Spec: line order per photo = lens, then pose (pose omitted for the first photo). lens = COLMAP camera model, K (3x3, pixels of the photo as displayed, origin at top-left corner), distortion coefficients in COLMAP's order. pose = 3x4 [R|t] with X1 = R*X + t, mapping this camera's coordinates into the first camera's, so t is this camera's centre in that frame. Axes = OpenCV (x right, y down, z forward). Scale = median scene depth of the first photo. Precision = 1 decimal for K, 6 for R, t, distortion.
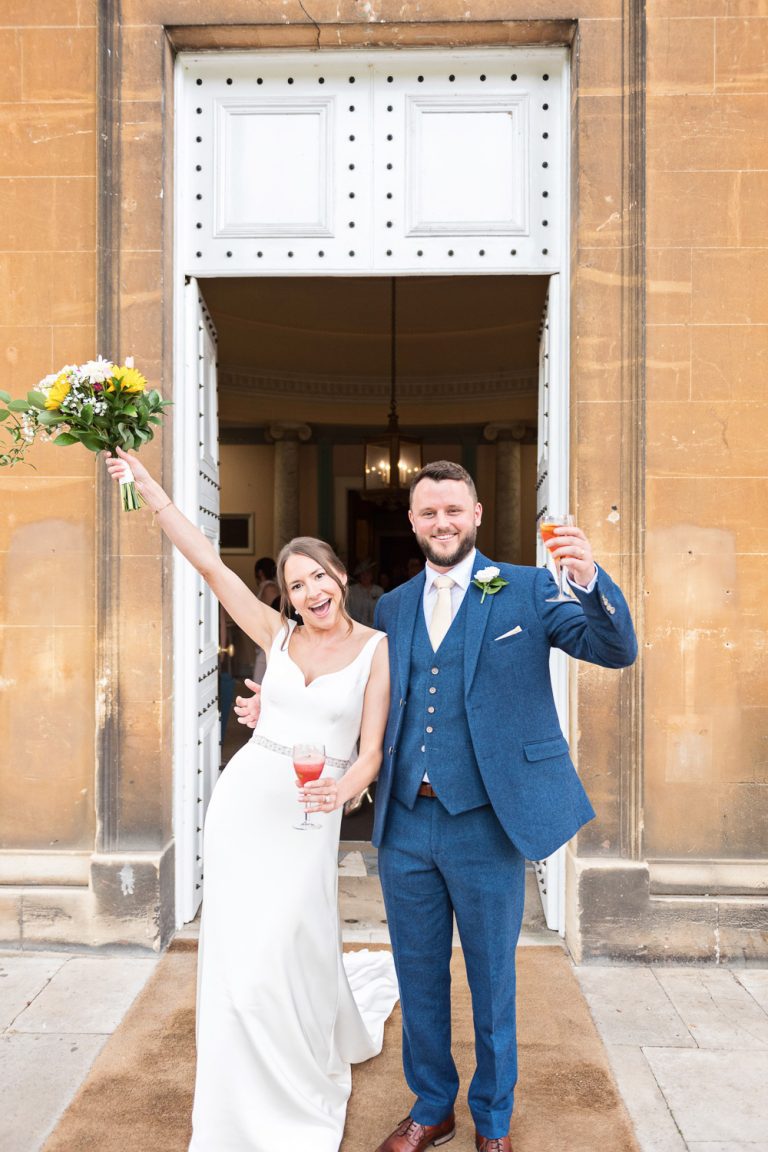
lens RADIAL K [[875.3, 0, 388.8], [0, 875.3, 573.9], [0, 0, 1]] dist [-0.006046, -0.002742]
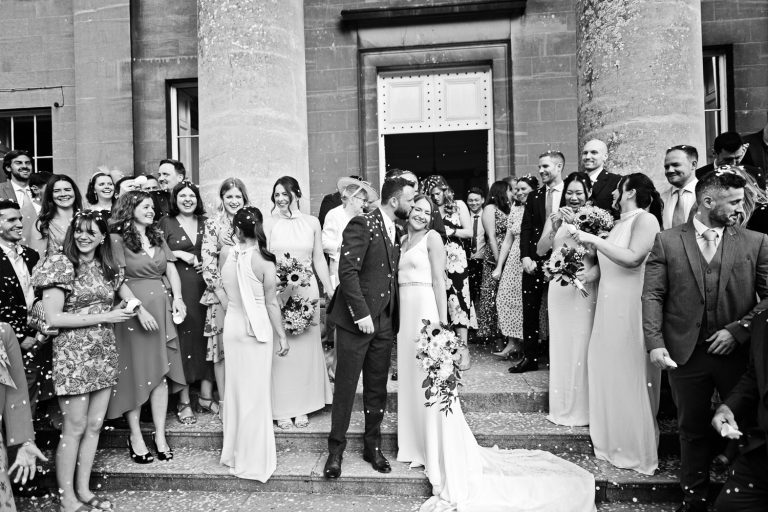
lens RADIAL K [[583.5, 0, 376.5], [0, 583.5, 260.2], [0, 0, 1]] dist [-0.006046, -0.002742]
pose [[0.996088, -0.027496, -0.083975, -0.075520], [0.026076, 0.999499, -0.017961, 0.207182], [0.084426, 0.015701, 0.996306, -1.370302]]
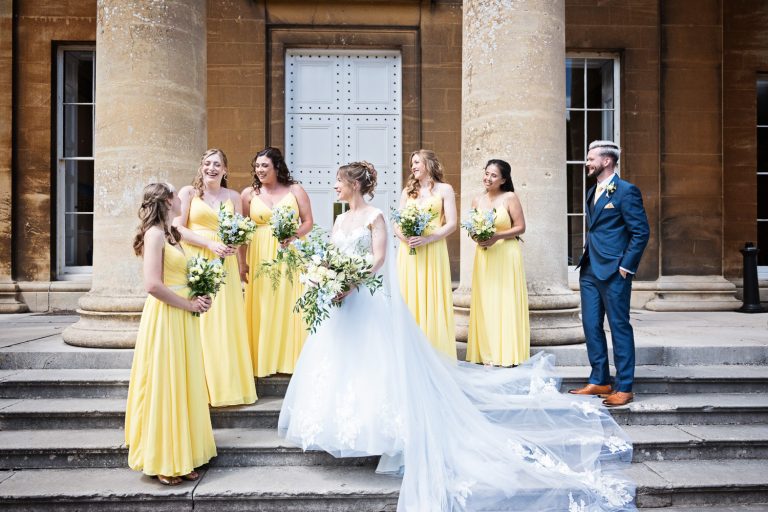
lens RADIAL K [[619.8, 0, 384.6], [0, 619.8, 251.7], [0, 0, 1]] dist [-0.014680, -0.011166]
pose [[0.997008, -0.002860, 0.077248, -0.051893], [0.003918, 0.999901, -0.013543, 0.231502], [-0.077202, 0.013805, 0.996920, -1.463342]]
